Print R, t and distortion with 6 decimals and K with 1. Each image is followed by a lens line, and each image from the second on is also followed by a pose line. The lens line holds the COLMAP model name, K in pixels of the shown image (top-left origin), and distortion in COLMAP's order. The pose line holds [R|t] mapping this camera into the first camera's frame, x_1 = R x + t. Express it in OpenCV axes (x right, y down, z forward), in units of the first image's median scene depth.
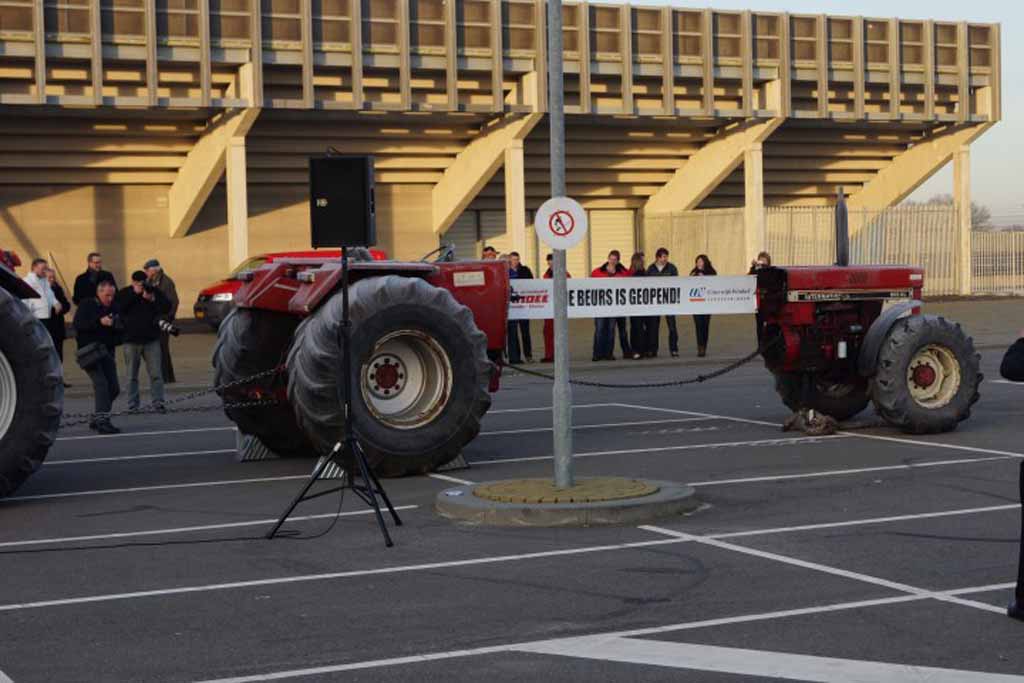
lens RADIAL K [[1951.0, 0, 514.3], [0, 1951.0, 335.3], [0, 0, 1]] dist [0.037159, 0.000000]
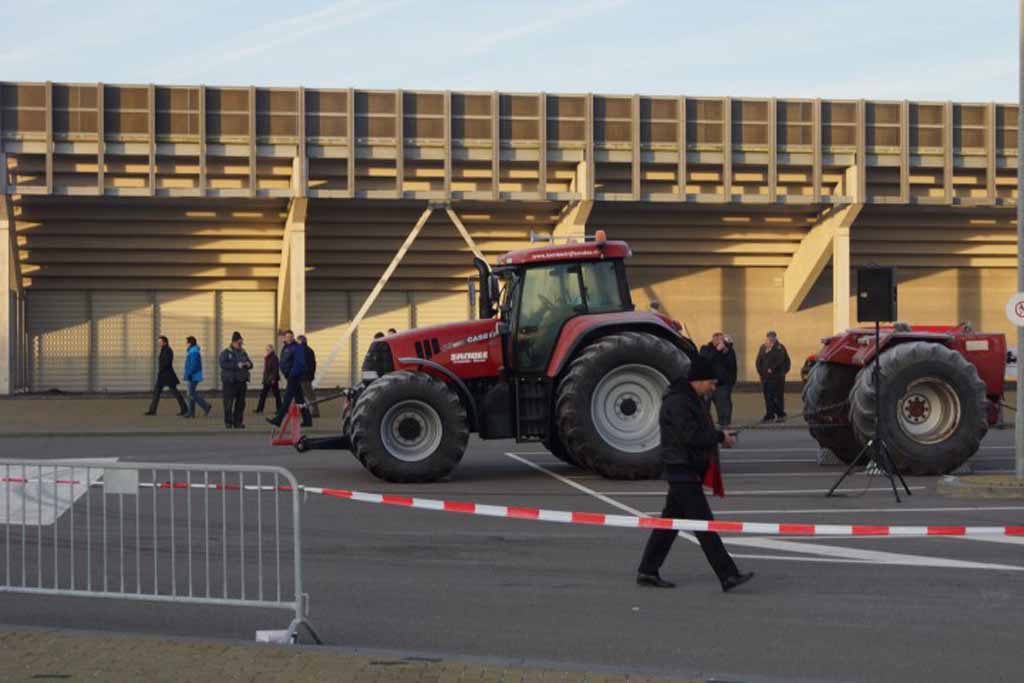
lens RADIAL K [[1951.0, 0, 518.6], [0, 1951.0, 337.5], [0, 0, 1]] dist [0.037159, 0.000000]
pose [[0.951507, 0.020022, -0.306975, 0.035779], [-0.031288, 0.999004, -0.031823, 0.008143], [0.306032, 0.039885, 0.951185, -0.180740]]
